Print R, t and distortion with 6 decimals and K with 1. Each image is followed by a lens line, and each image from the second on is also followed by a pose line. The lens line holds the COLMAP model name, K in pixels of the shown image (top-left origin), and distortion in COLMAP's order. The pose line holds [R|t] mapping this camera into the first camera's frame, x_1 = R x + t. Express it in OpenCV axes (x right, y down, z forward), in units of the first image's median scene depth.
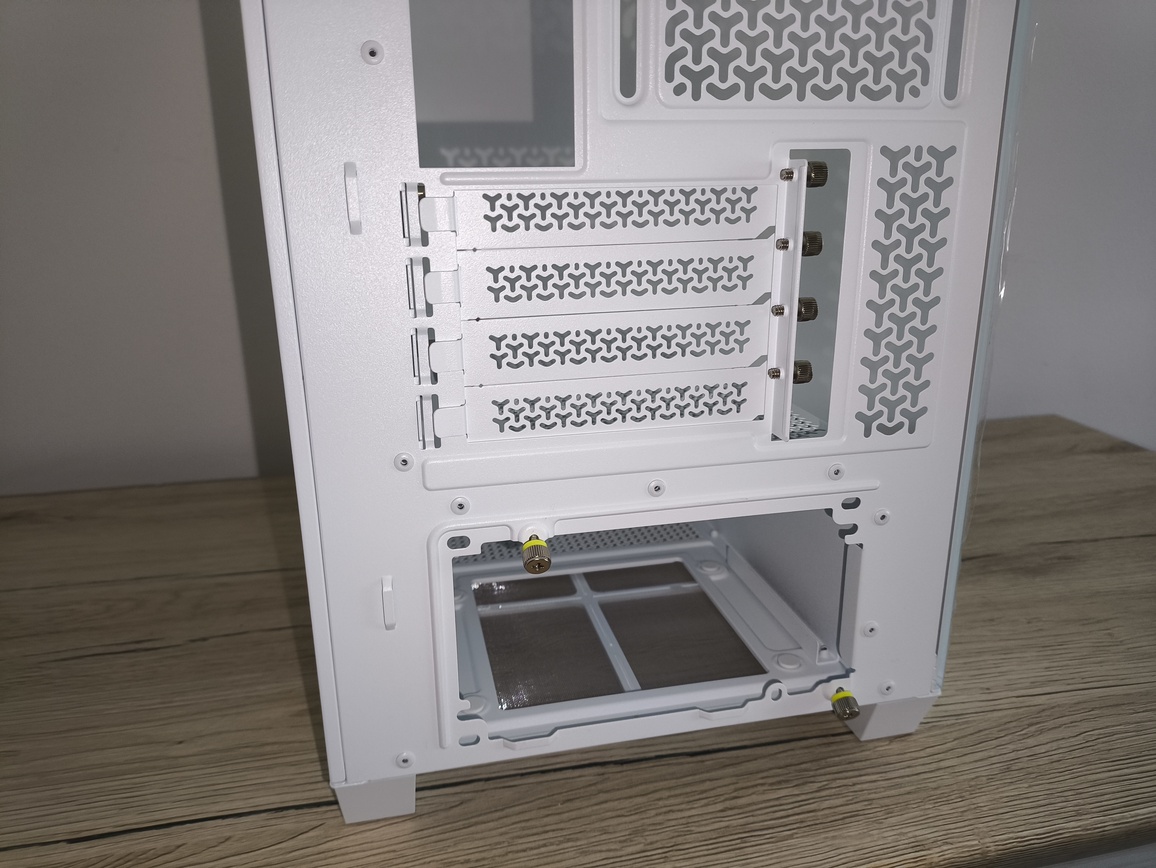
lens RADIAL K [[827.1, 0, 591.1], [0, 827.1, 438.4], [0, 0, 1]] dist [-0.013886, -0.003016]
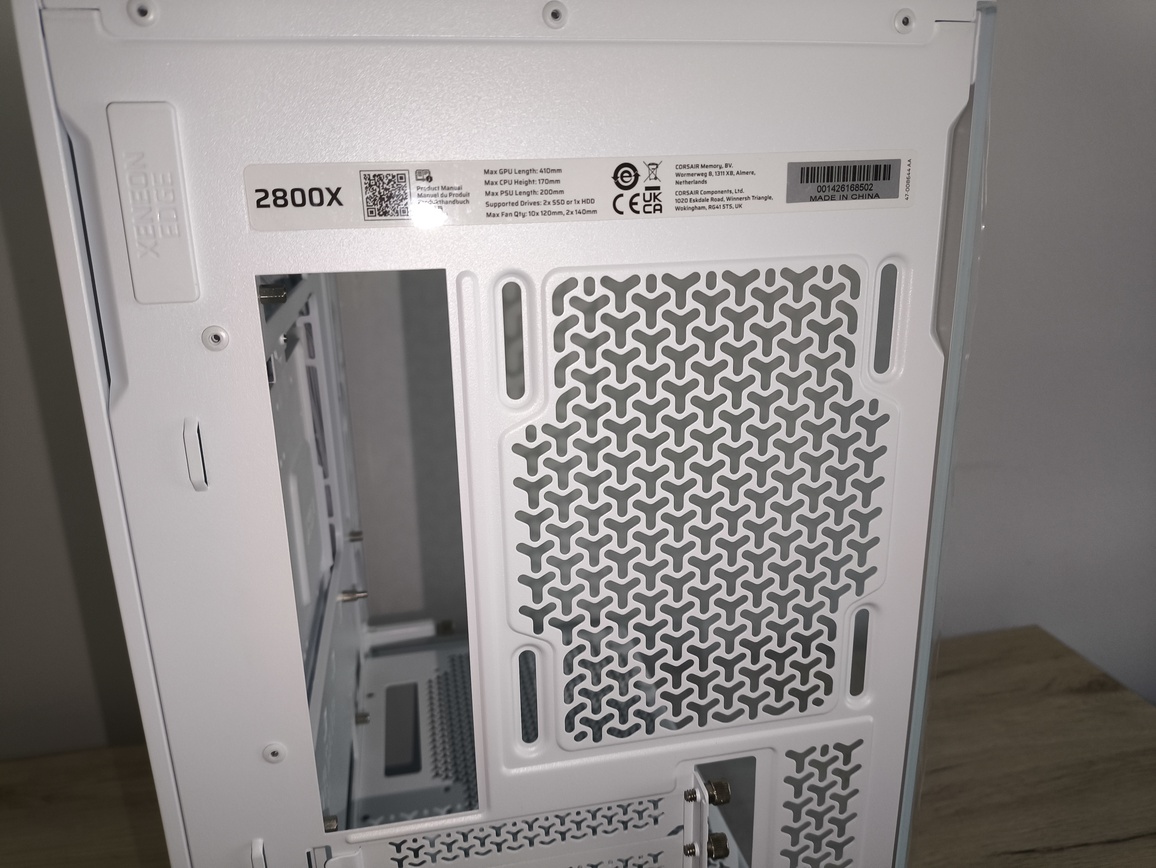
lens RADIAL K [[827.1, 0, 591.1], [0, 827.1, 438.4], [0, 0, 1]] dist [-0.013886, -0.003016]
pose [[0.999890, -0.003091, -0.014540, 0.098280], [0.002546, 0.999298, -0.037373, -0.542598], [0.014645, 0.037332, 0.999196, -0.027544]]
